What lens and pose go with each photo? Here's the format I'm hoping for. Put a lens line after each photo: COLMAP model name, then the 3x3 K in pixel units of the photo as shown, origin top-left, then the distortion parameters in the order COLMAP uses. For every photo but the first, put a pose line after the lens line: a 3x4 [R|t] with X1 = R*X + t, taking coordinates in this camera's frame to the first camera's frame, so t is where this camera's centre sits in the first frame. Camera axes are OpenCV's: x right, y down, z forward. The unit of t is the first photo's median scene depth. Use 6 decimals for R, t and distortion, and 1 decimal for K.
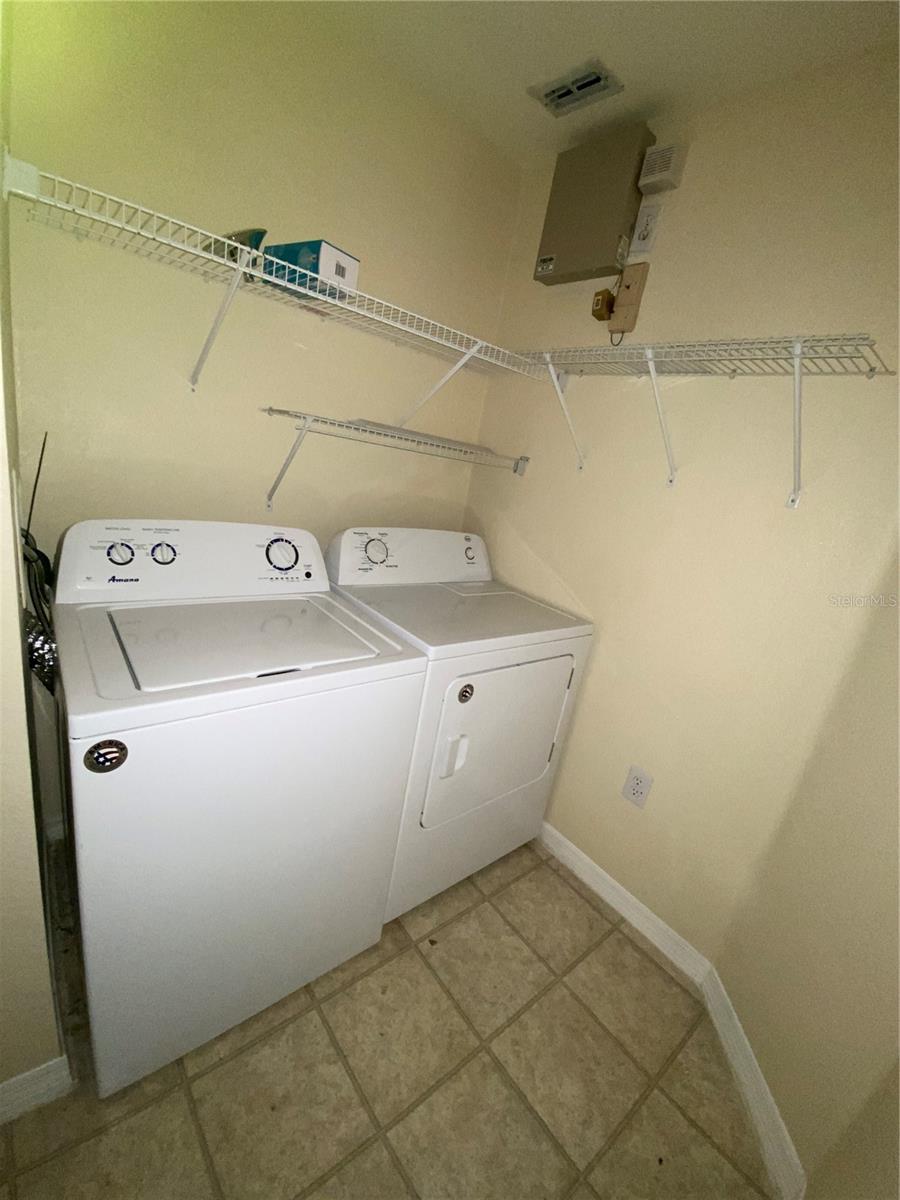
lens RADIAL K [[483.3, 0, 422.4], [0, 483.3, 595.1], [0, 0, 1]] dist [-0.001262, -0.011398]
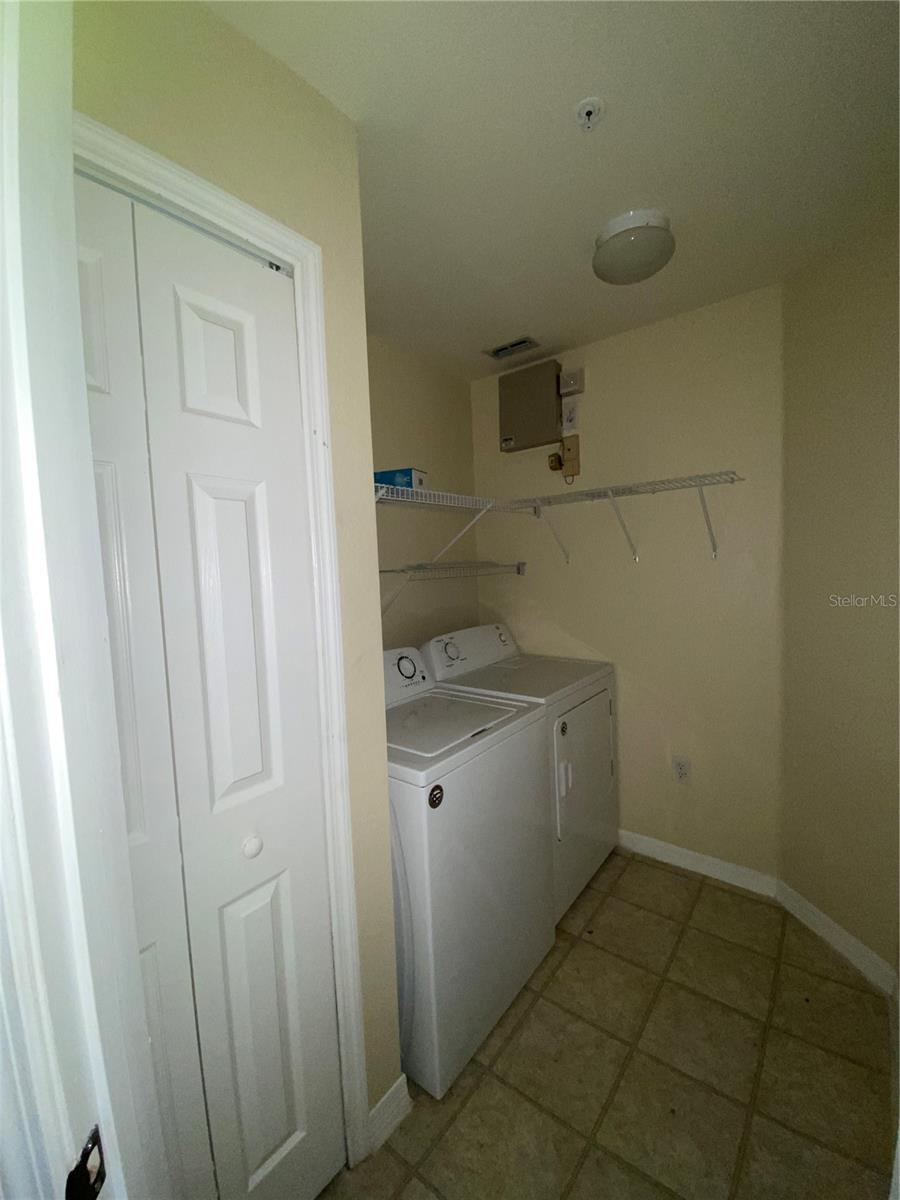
lens RADIAL K [[483.3, 0, 422.4], [0, 483.3, 595.1], [0, 0, 1]] dist [-0.001262, -0.011398]
pose [[0.958057, -0.225013, 0.177471, -0.419067], [0.256791, 0.948970, -0.183070, -0.014028], [-0.127221, 0.220965, 0.966948, -0.373670]]
